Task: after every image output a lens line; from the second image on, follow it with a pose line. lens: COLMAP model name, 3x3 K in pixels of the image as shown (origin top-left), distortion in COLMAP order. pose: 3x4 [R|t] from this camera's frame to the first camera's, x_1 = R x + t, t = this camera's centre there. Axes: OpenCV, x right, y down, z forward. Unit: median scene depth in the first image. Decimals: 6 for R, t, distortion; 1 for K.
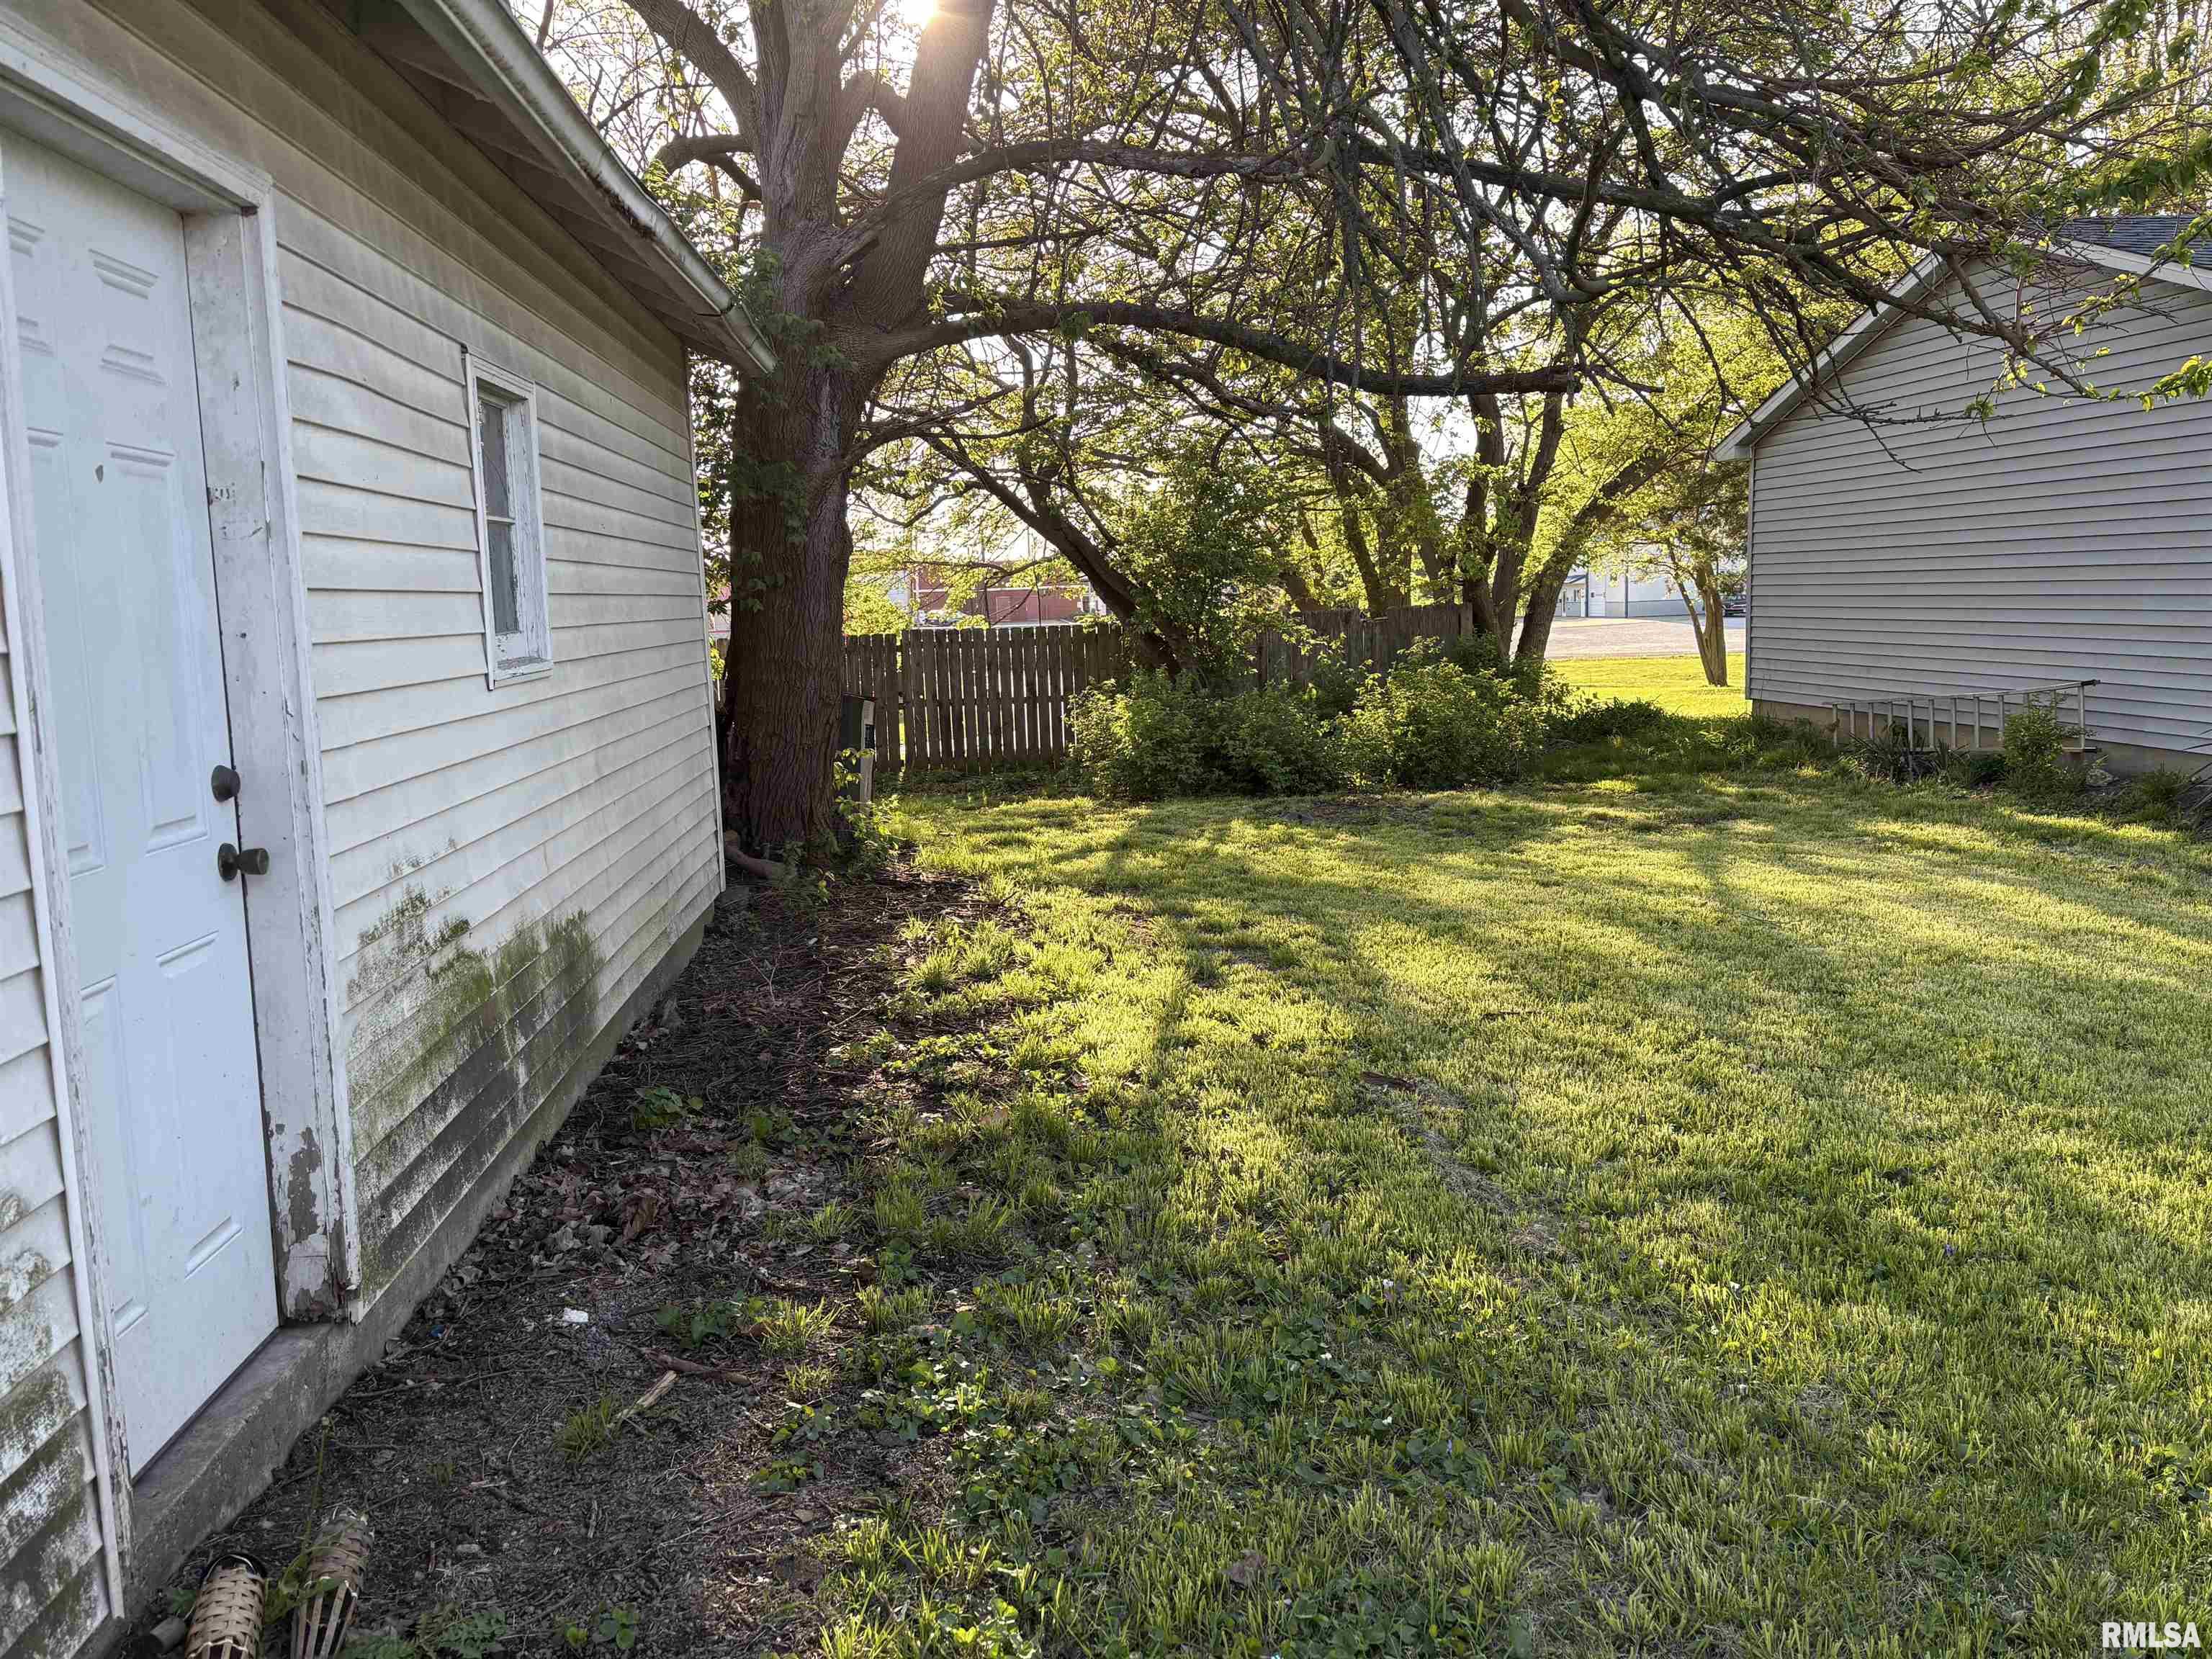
lens RADIAL K [[1643.2, 0, 1104.9], [0, 1643.2, 830.0], [0, 0, 1]] dist [-0.001716, -0.009481]
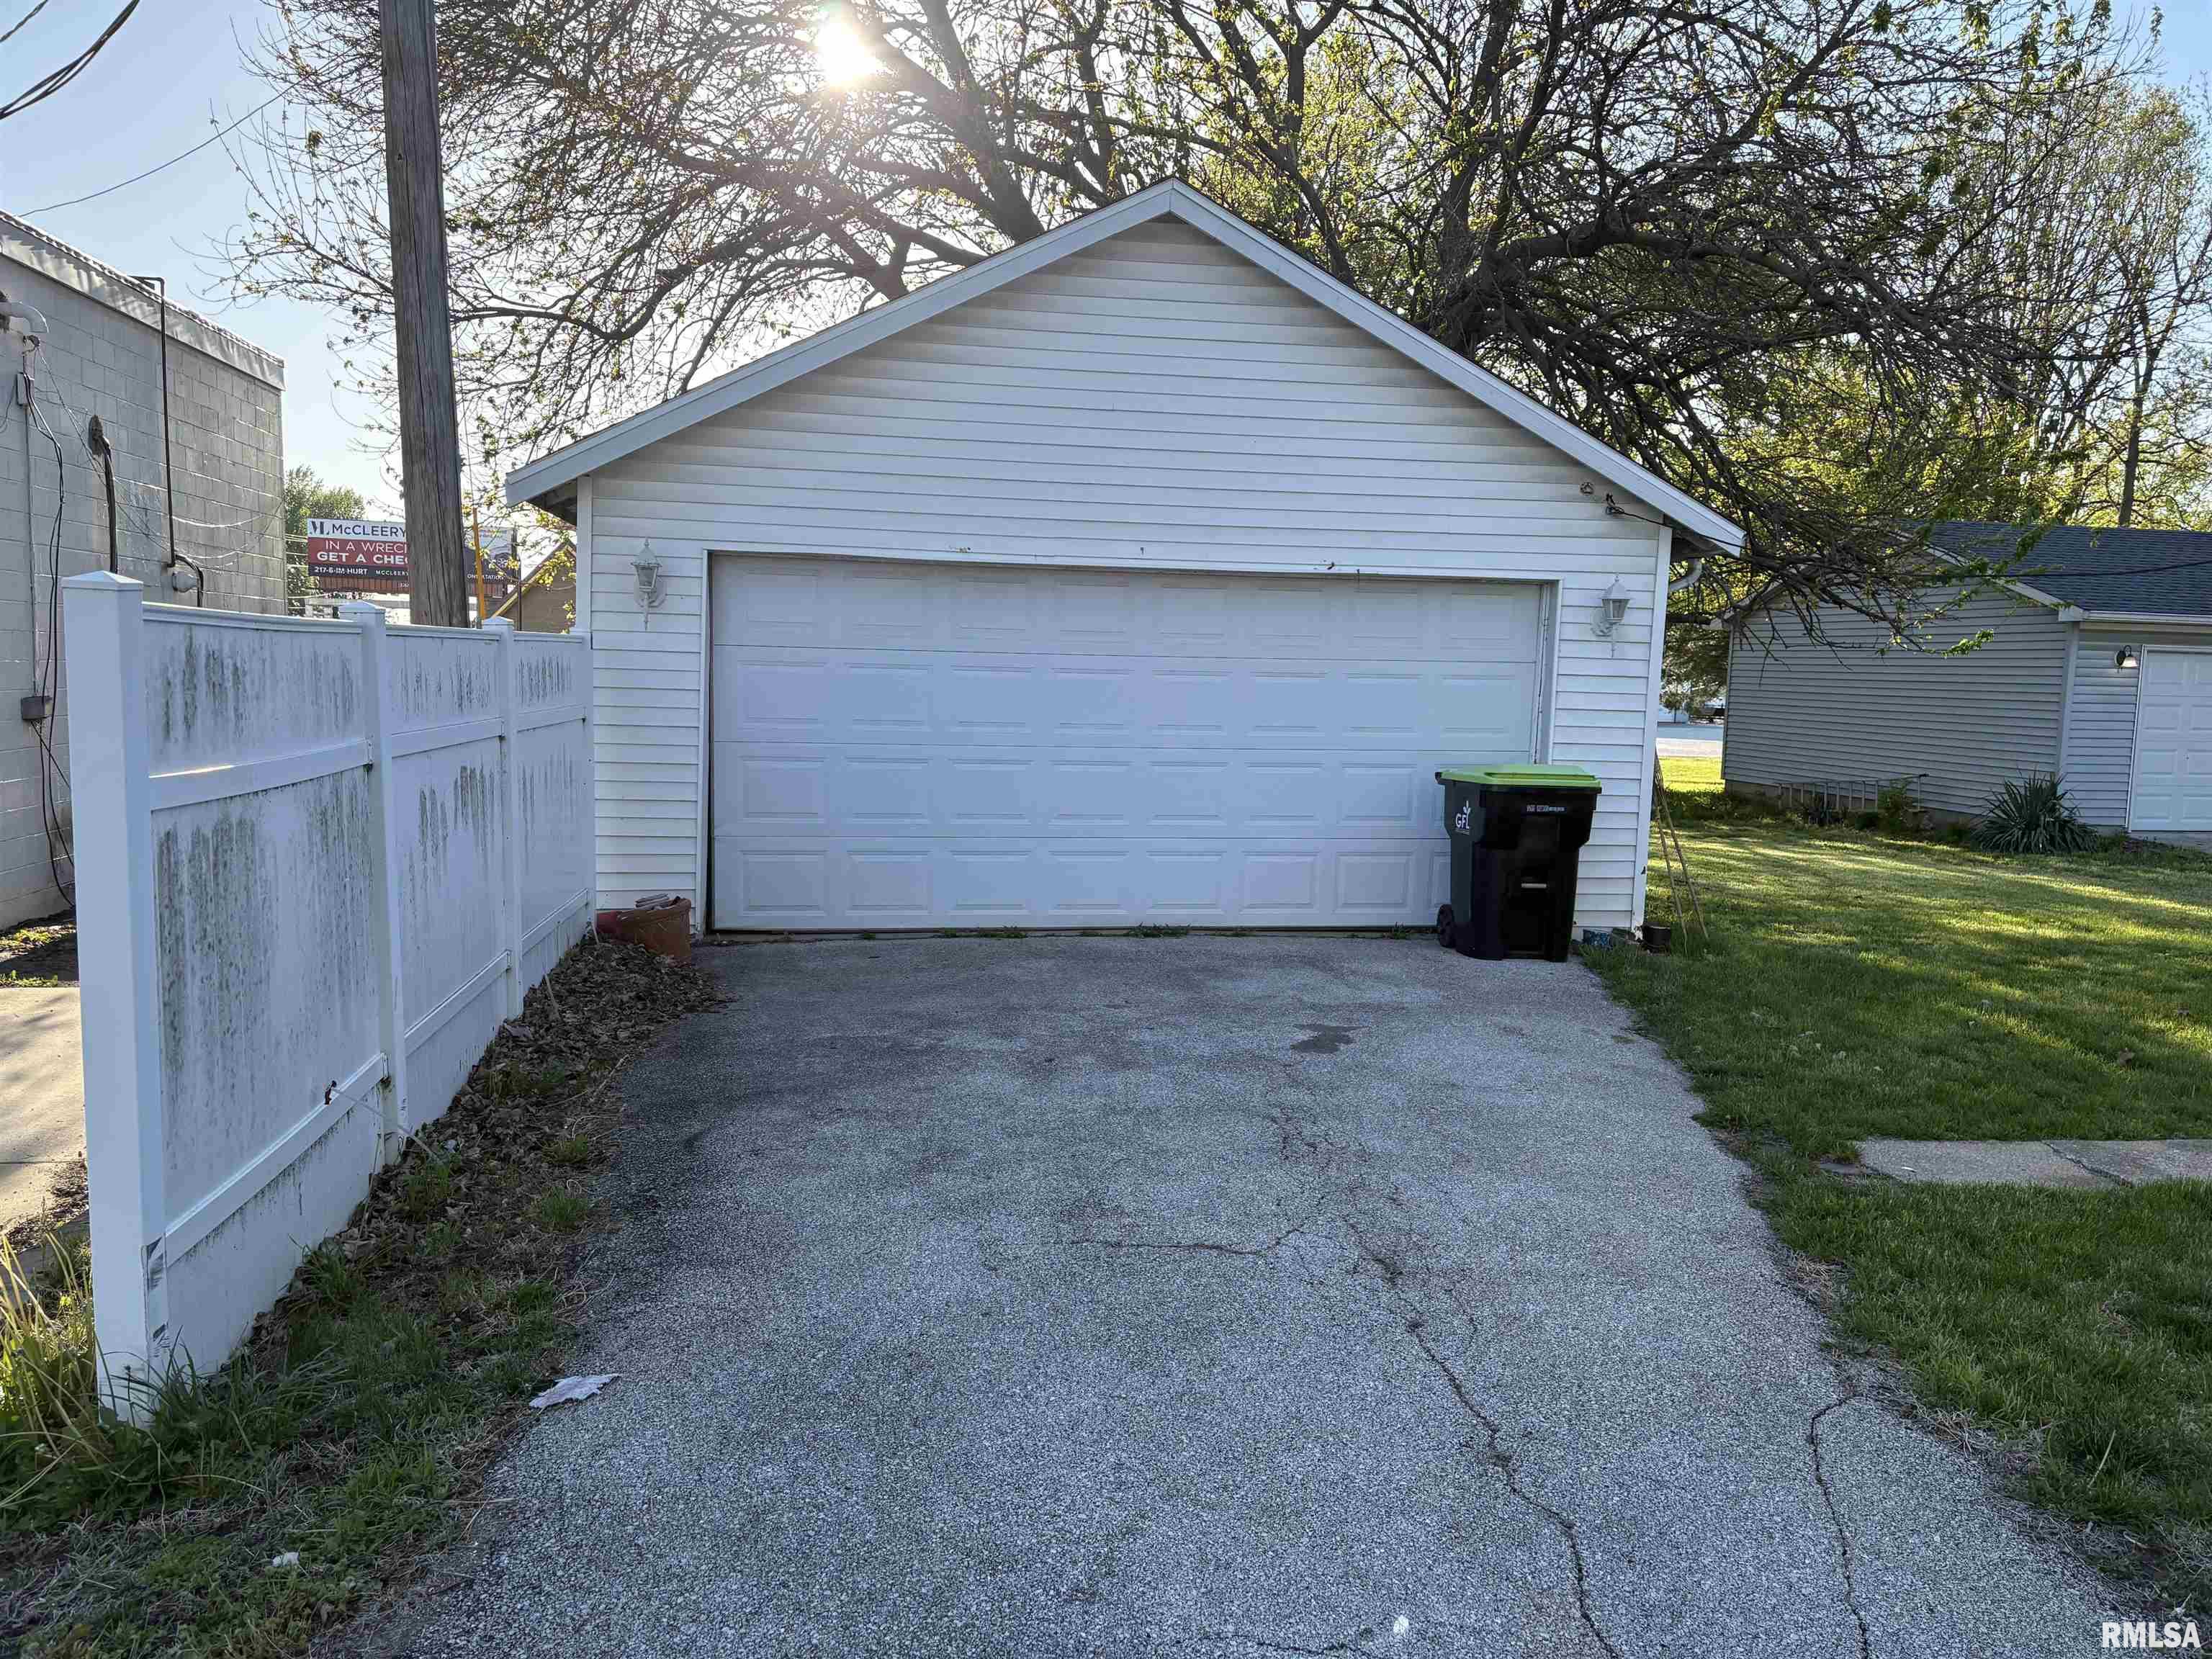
lens RADIAL K [[1643.2, 0, 1106.8], [0, 1643.2, 833.1], [0, 0, 1]] dist [-0.001716, -0.009481]
pose [[0.996610, 0.040964, 0.071345, -0.447253], [-0.037795, 0.998262, -0.045220, 0.093597], [-0.073074, 0.042371, 0.996426, -0.776247]]
